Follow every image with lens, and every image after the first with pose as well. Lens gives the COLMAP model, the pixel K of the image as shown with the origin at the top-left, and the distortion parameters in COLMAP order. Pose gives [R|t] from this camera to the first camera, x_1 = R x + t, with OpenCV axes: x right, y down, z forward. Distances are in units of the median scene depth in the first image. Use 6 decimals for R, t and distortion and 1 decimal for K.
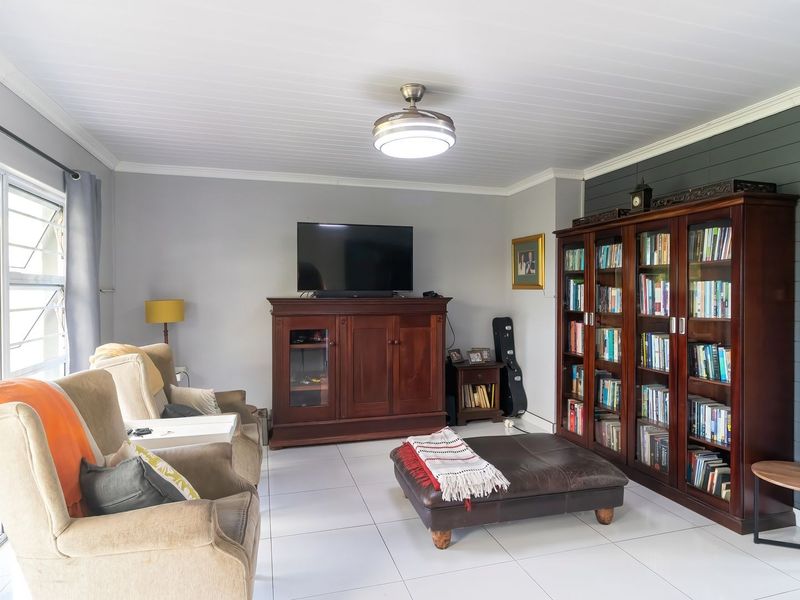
lens RADIAL K [[495.3, 0, 410.9], [0, 495.3, 298.6], [0, 0, 1]] dist [0.004561, 0.001216]
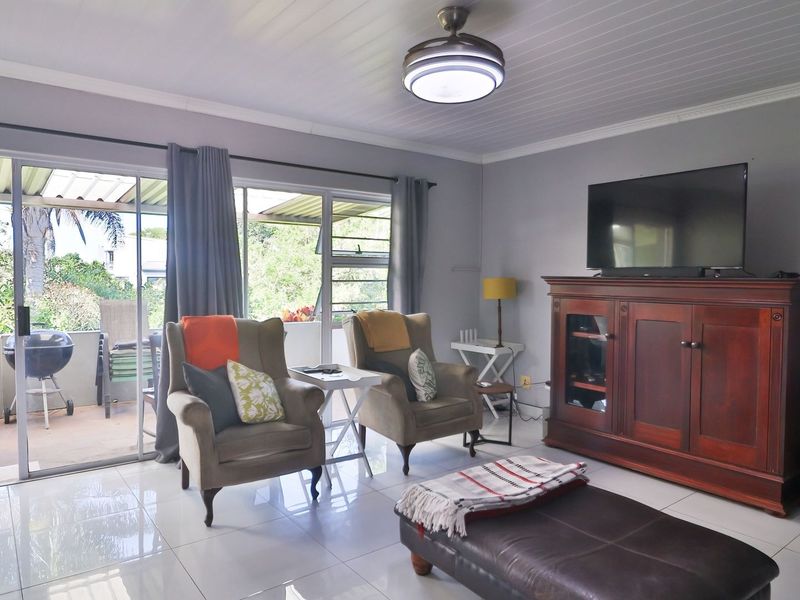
lens RADIAL K [[547.1, 0, 400.0], [0, 547.1, 300.0], [0, 0, 1]] dist [0.005586, 0.002293]
pose [[0.358220, 0.041664, -0.932707, 0.538544], [-0.020725, 0.999112, 0.036671, 0.010464], [0.933407, 0.006194, 0.358766, 0.392883]]
